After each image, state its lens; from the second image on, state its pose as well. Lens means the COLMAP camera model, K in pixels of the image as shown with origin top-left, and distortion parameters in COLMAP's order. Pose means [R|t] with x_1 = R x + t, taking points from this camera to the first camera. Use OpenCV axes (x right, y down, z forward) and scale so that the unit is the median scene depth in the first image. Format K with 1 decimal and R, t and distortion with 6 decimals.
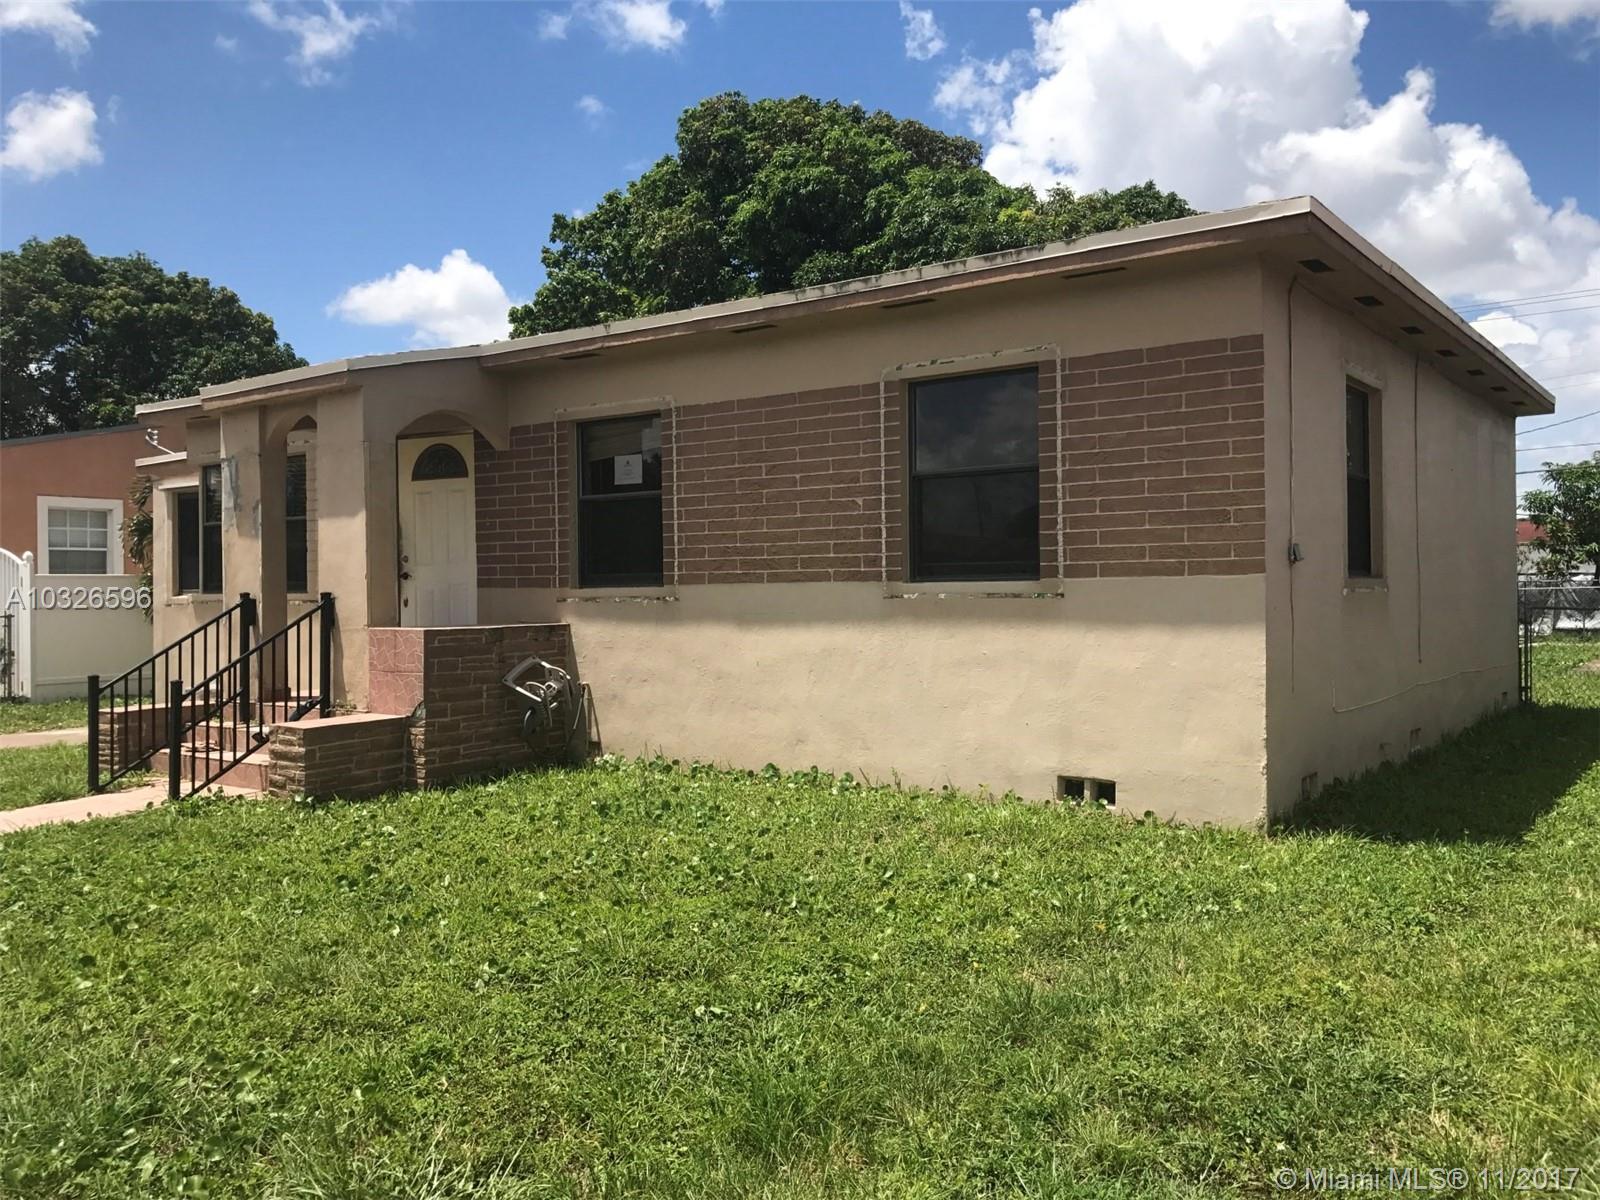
lens RADIAL K [[1322.3, 0, 813.8], [0, 1322.3, 591.0], [0, 0, 1]] dist [0.045877, -0.072387]
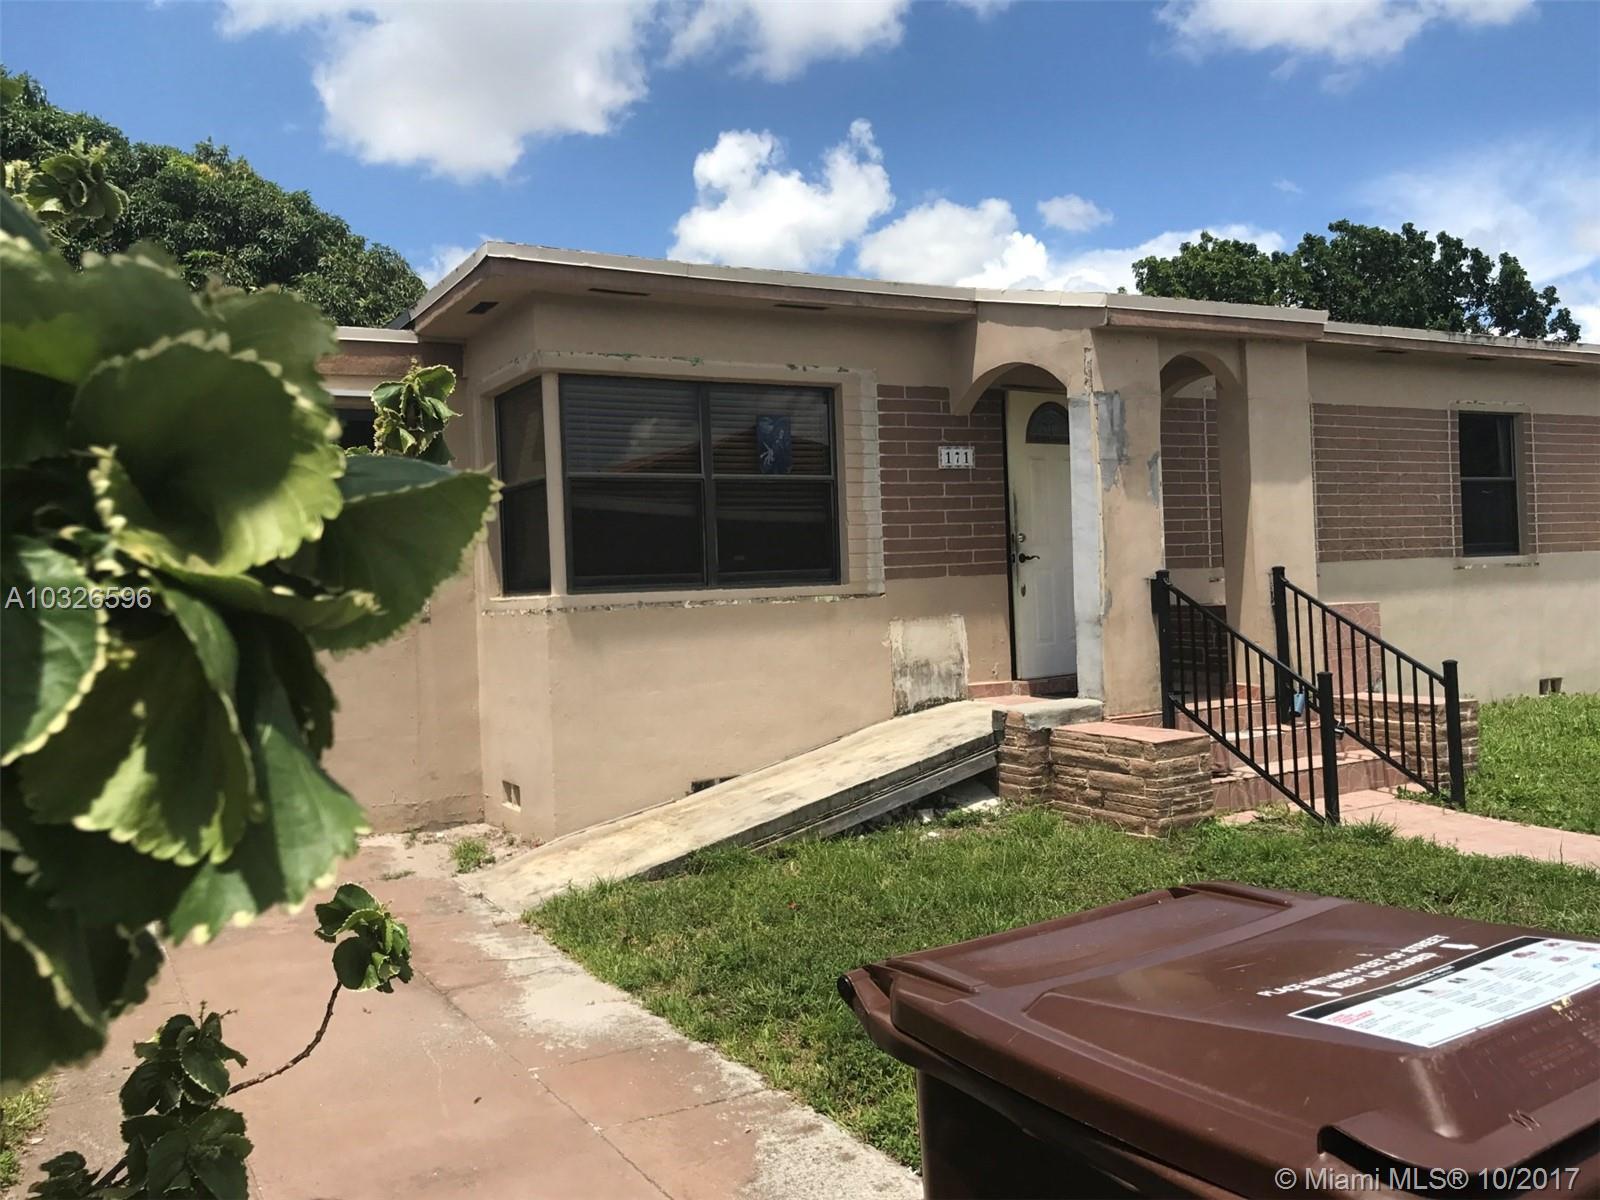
lens RADIAL K [[1322.3, 0, 796.6], [0, 1322.3, 606.4], [0, 0, 1]] dist [0.045877, -0.072387]
pose [[0.413365, -0.017230, 0.910403, -1.366858], [0.037583, 0.999292, 0.001848, 0.014710], [-0.909790, 0.033452, 0.413719, 0.975937]]
